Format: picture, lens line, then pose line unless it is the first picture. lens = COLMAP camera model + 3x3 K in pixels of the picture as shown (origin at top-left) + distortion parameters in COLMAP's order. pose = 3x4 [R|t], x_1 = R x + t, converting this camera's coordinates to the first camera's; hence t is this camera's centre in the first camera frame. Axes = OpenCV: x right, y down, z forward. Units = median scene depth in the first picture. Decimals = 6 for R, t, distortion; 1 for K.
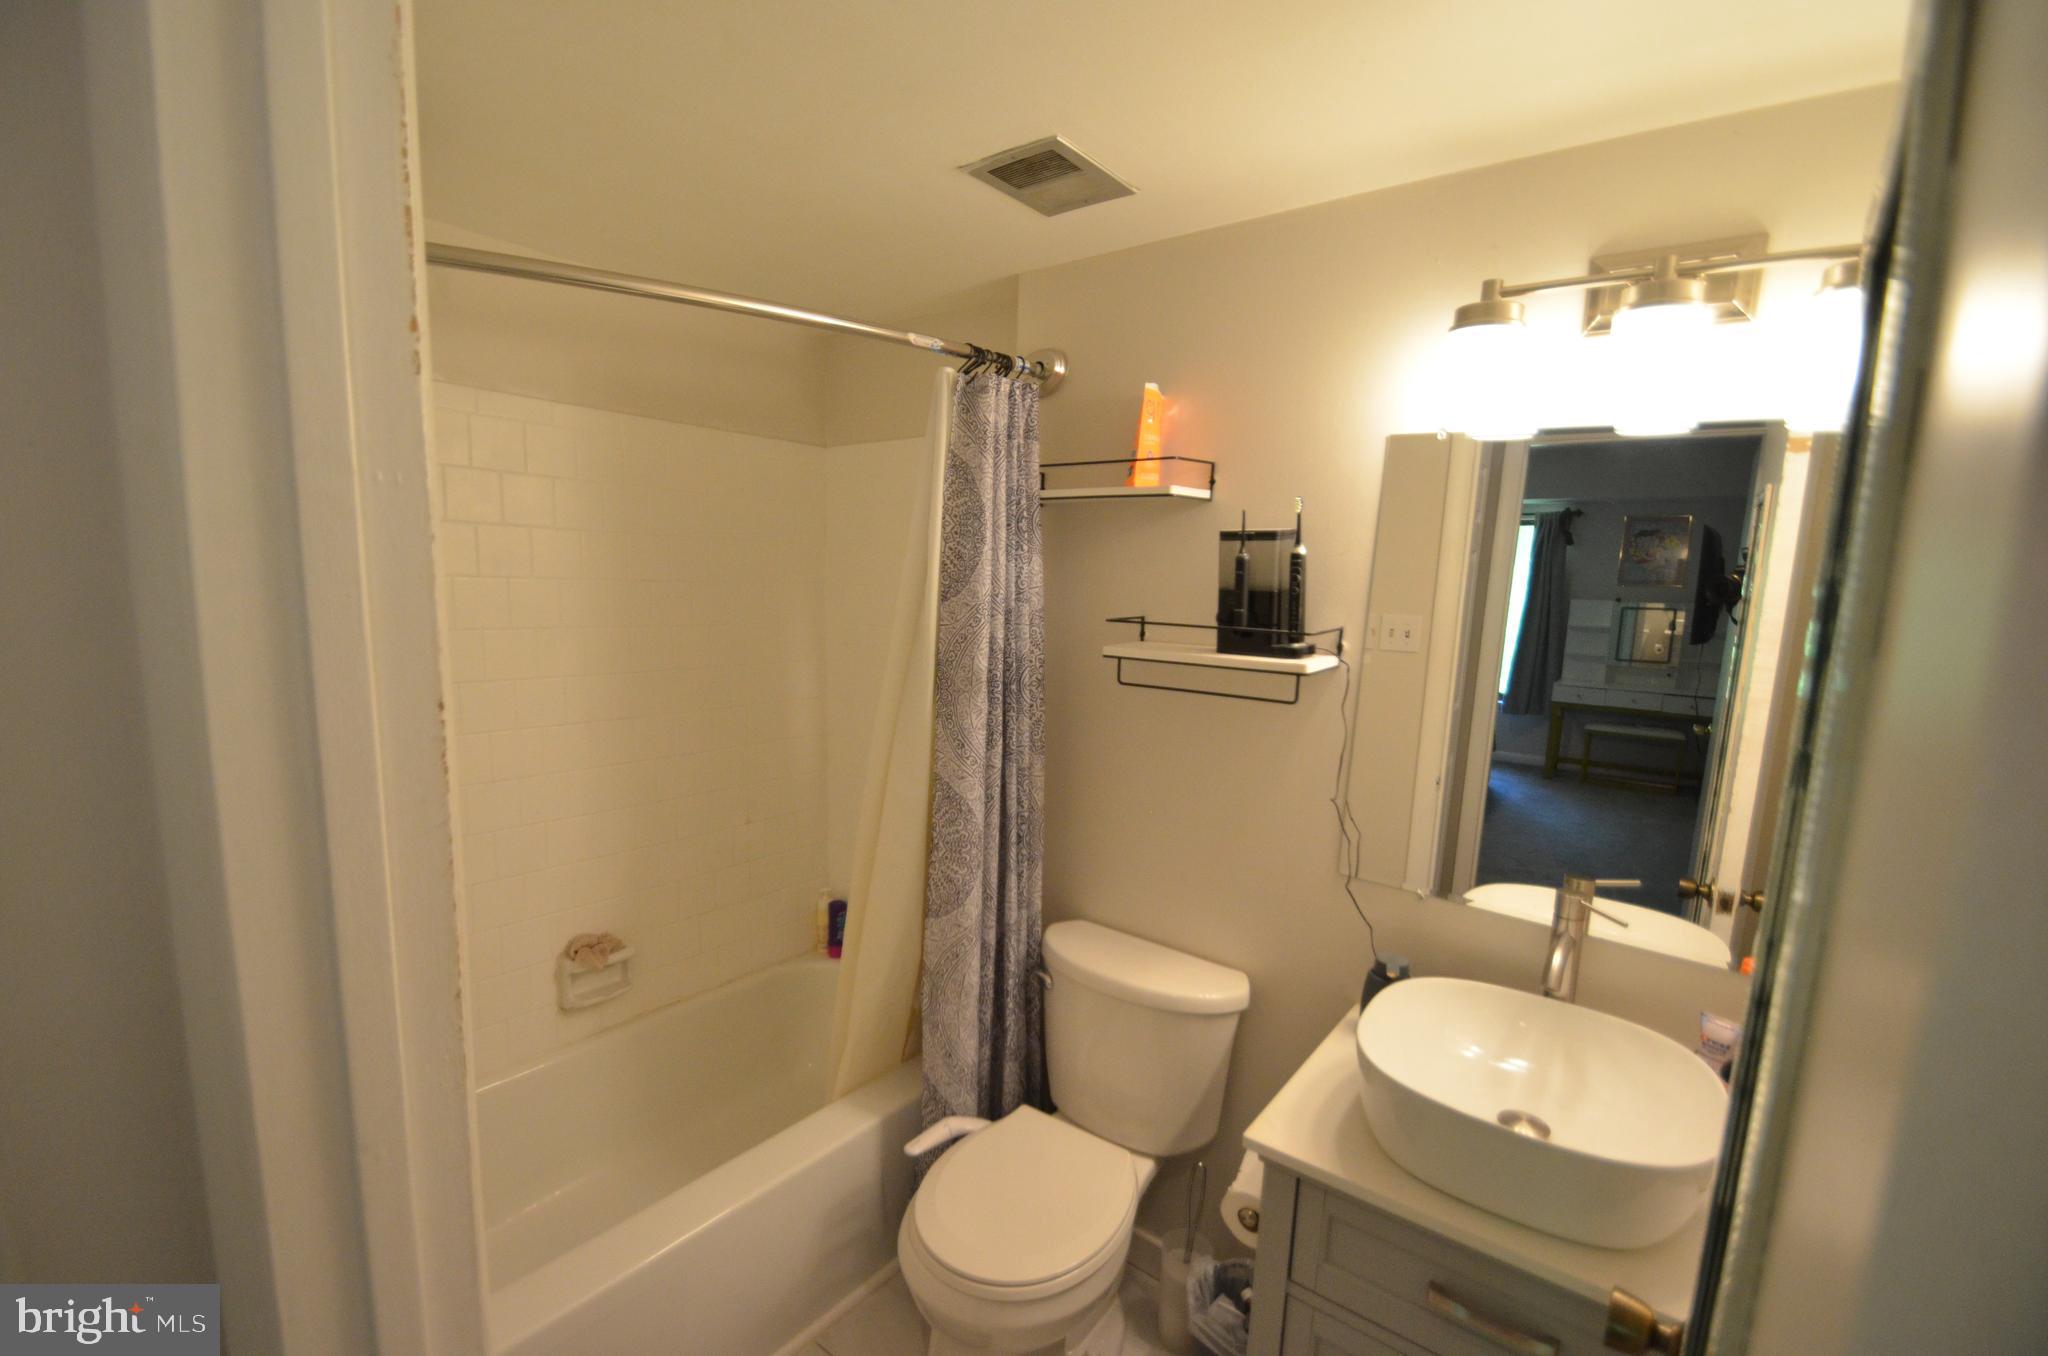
lens RADIAL K [[893.8, 0, 1002.9], [0, 893.8, 717.6], [0, 0, 1]] dist [0.012117, -0.014863]
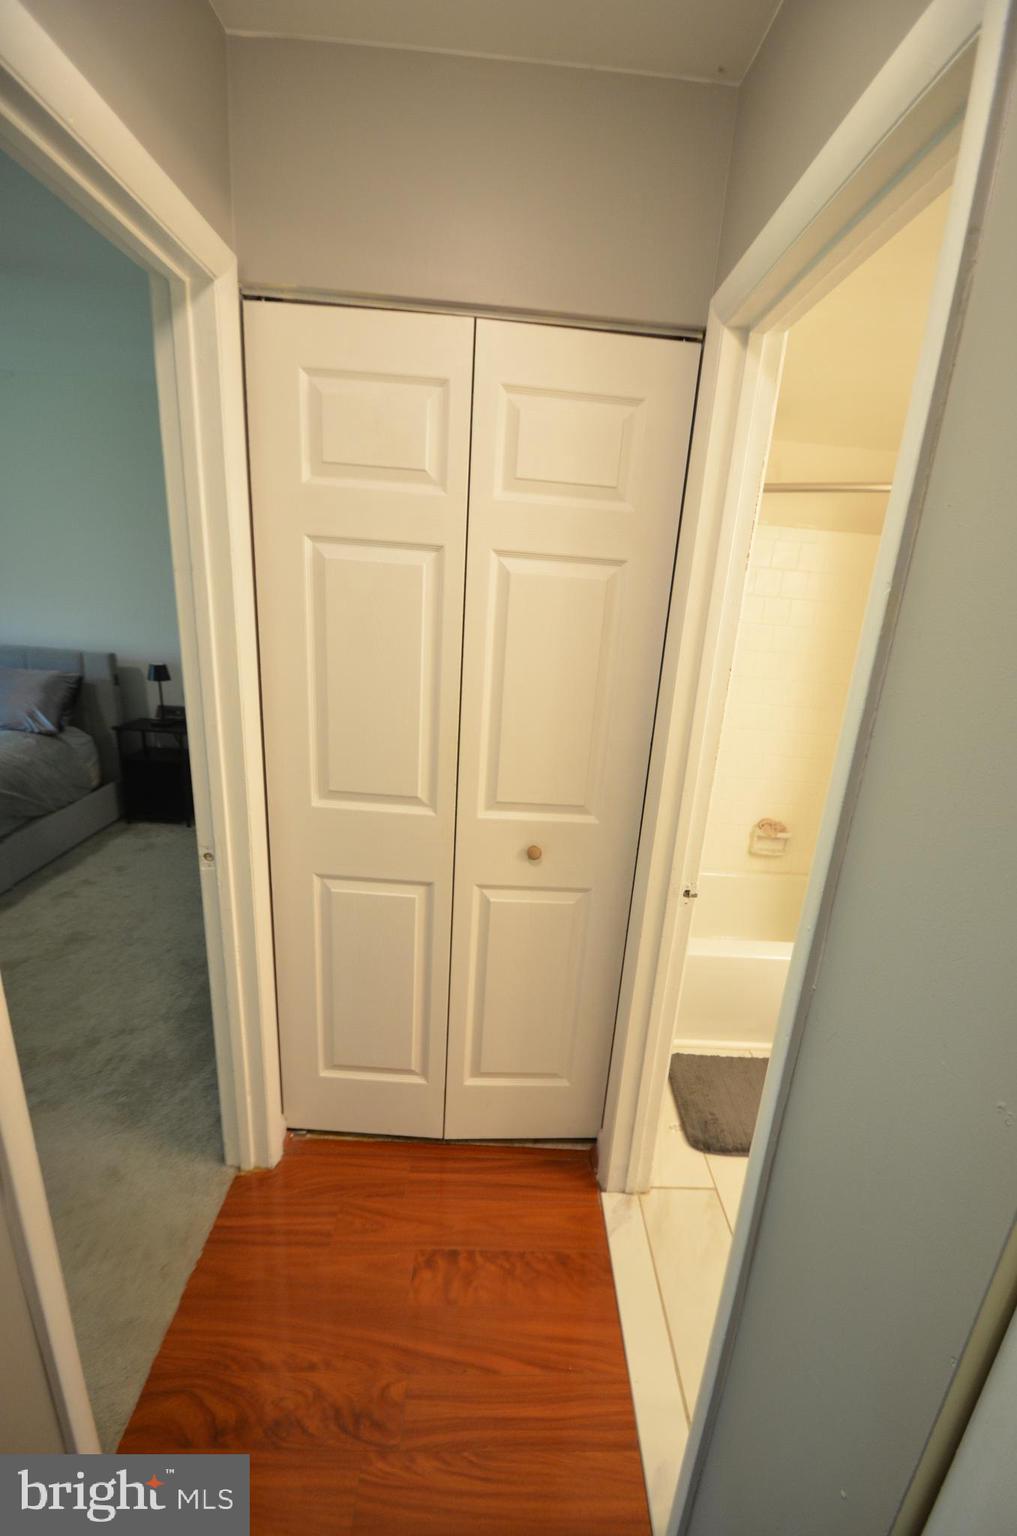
lens RADIAL K [[670.4, 0, 536.0], [0, 670.4, 793.1], [0, 0, 1]] dist [0.012117, -0.014863]
pose [[0.659279, 0.233763, -0.714637, 0.205513], [-0.161850, 0.972283, 0.168729, 0.031647], [0.734272, 0.004424, 0.678841, -0.317642]]
